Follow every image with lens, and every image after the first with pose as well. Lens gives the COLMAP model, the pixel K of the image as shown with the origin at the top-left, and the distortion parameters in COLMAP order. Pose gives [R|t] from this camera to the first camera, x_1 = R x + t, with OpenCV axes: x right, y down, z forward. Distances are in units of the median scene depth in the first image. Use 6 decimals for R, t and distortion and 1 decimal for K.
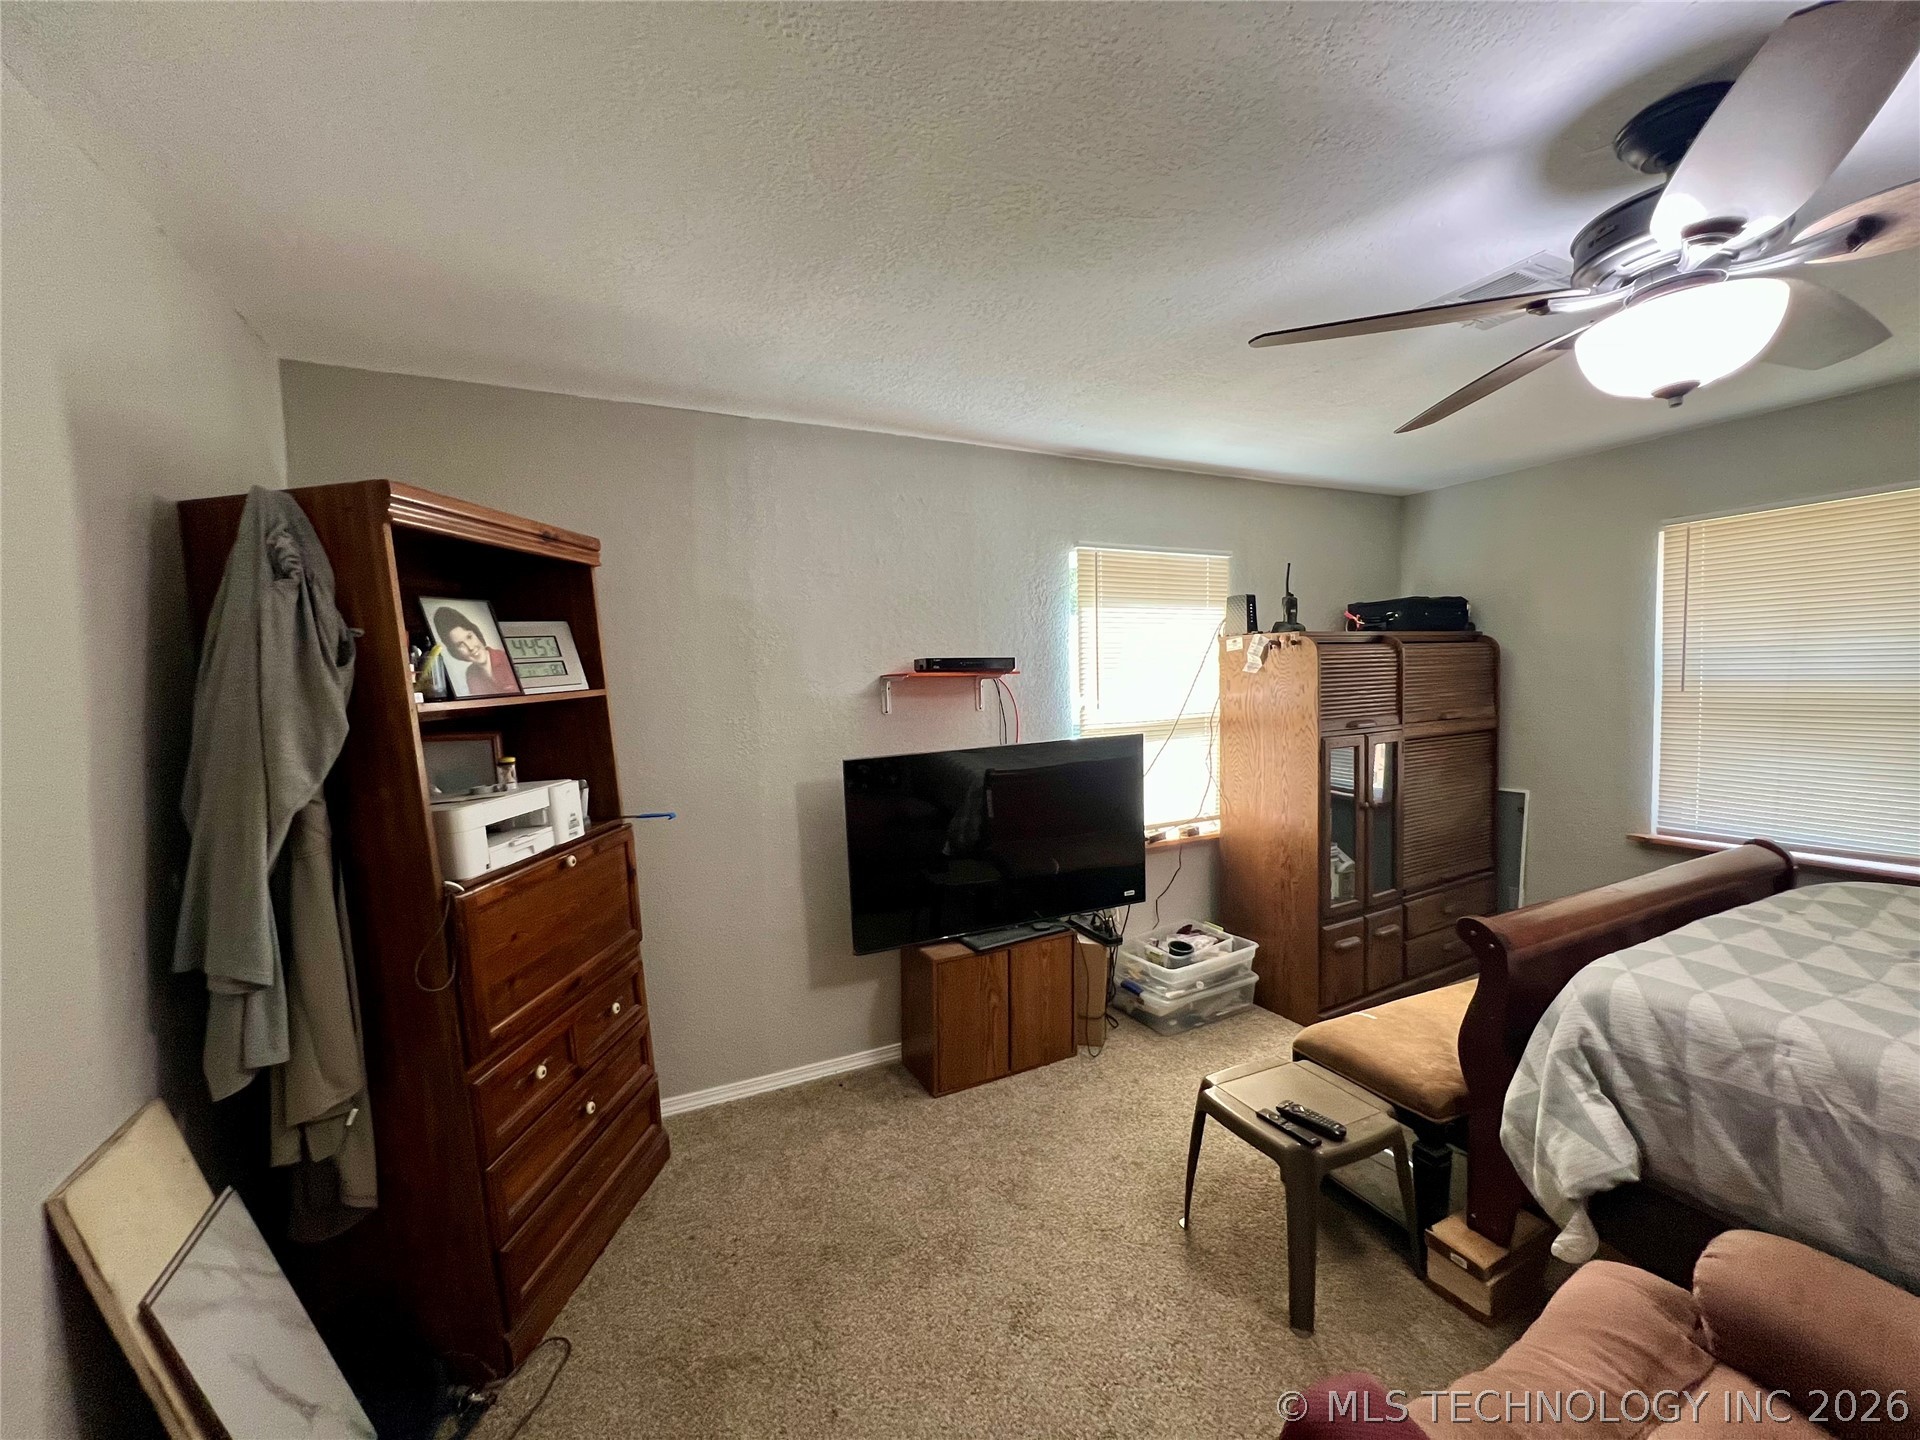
lens RADIAL K [[773.1, 0, 965.5], [0, 773.1, 724.5], [0, 0, 1]] dist [-0.001816, 0.001045]
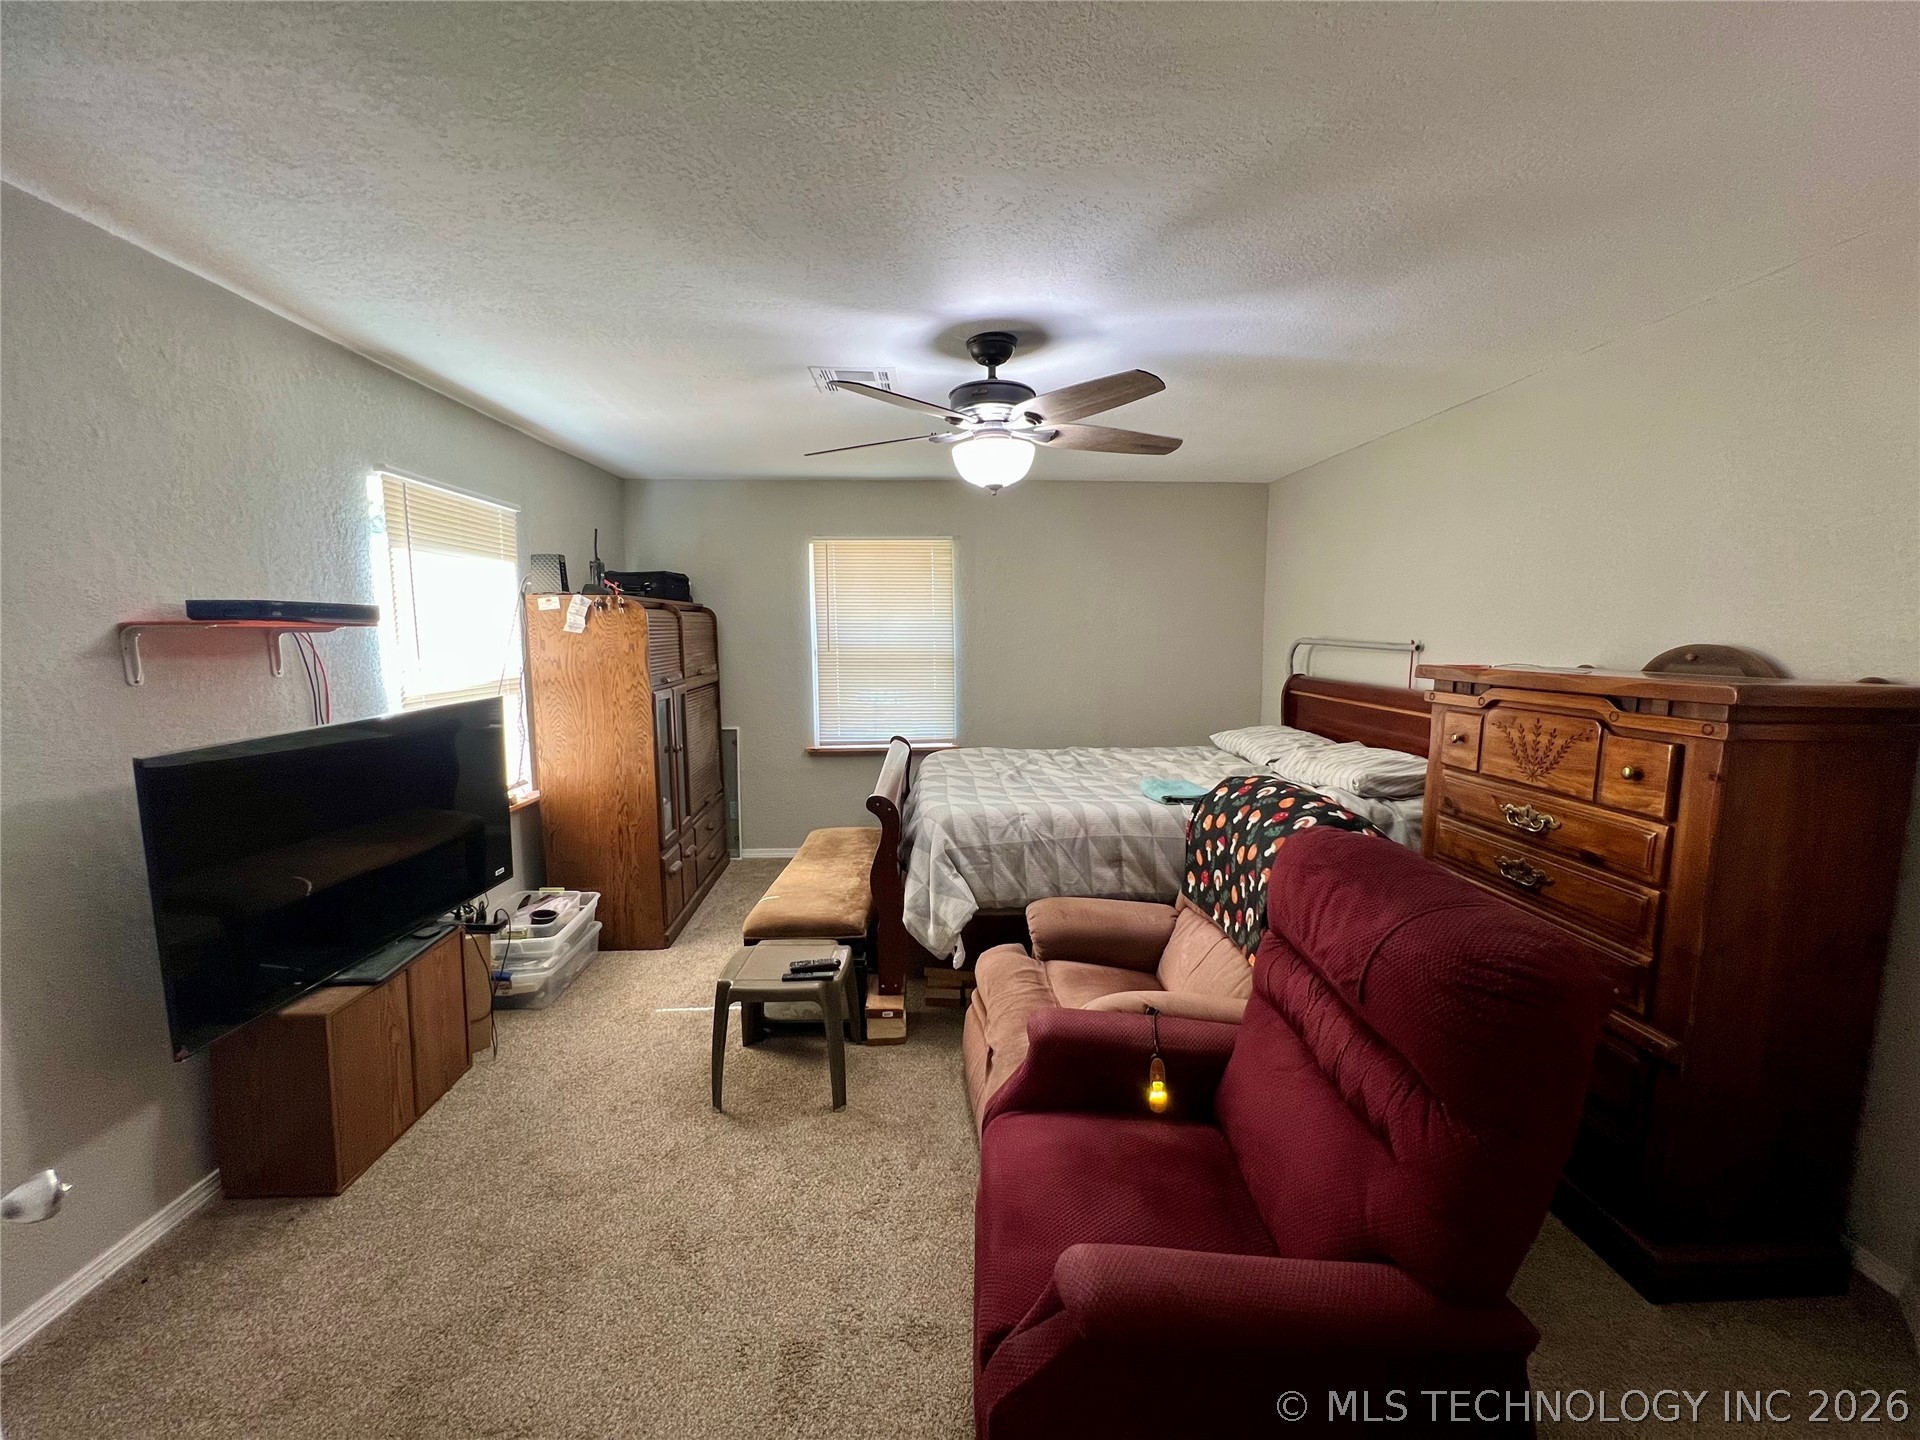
lens RADIAL K [[773.1, 0, 970.0], [0, 773.1, 718.9], [0, 0, 1]] dist [-0.001816, 0.001045]
pose [[0.409970, -0.079093, 0.908663, -0.406570], [0.047099, 0.996740, 0.065509, 0.005043], [-0.910882, 0.015941, 0.412358, 0.123551]]
